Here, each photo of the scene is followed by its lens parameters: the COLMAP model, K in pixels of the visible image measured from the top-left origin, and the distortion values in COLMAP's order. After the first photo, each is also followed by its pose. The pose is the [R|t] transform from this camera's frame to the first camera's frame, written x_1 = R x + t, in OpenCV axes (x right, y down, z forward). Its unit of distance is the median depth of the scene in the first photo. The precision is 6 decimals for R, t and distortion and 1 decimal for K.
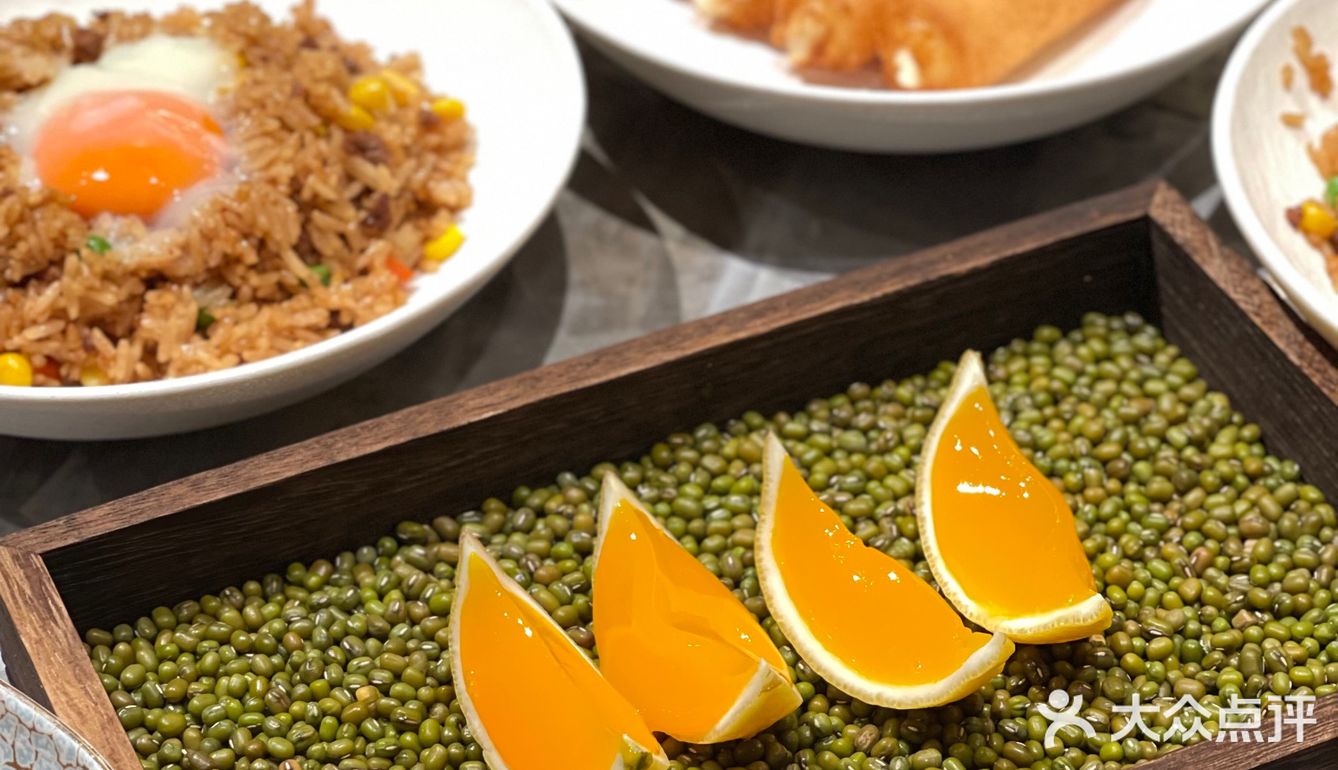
lens RADIAL K [[3192.6, 0, 667.9], [0, 3192.6, 384.2], [0, 0, 1]] dist [0.036279, 0.000000]
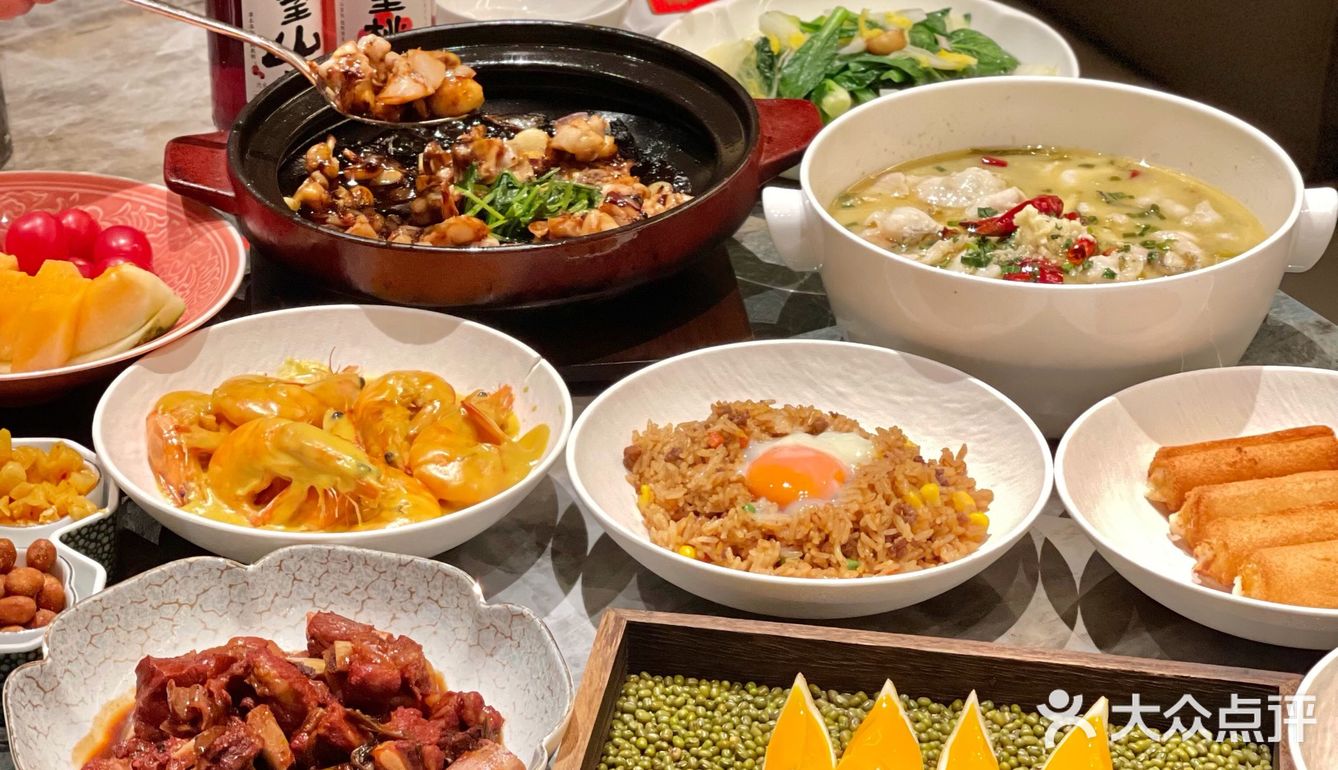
lens RADIAL K [[3192.6, 0, 669.9], [0, 3192.6, 385.7], [0, 0, 1]] dist [0.036279, 0.000000]
pose [[0.821261, 0.285936, -0.493732, 0.708261], [-0.381148, 0.918888, -0.101835, 0.101969], [0.424566, 0.271819, 0.863631, -0.699144]]
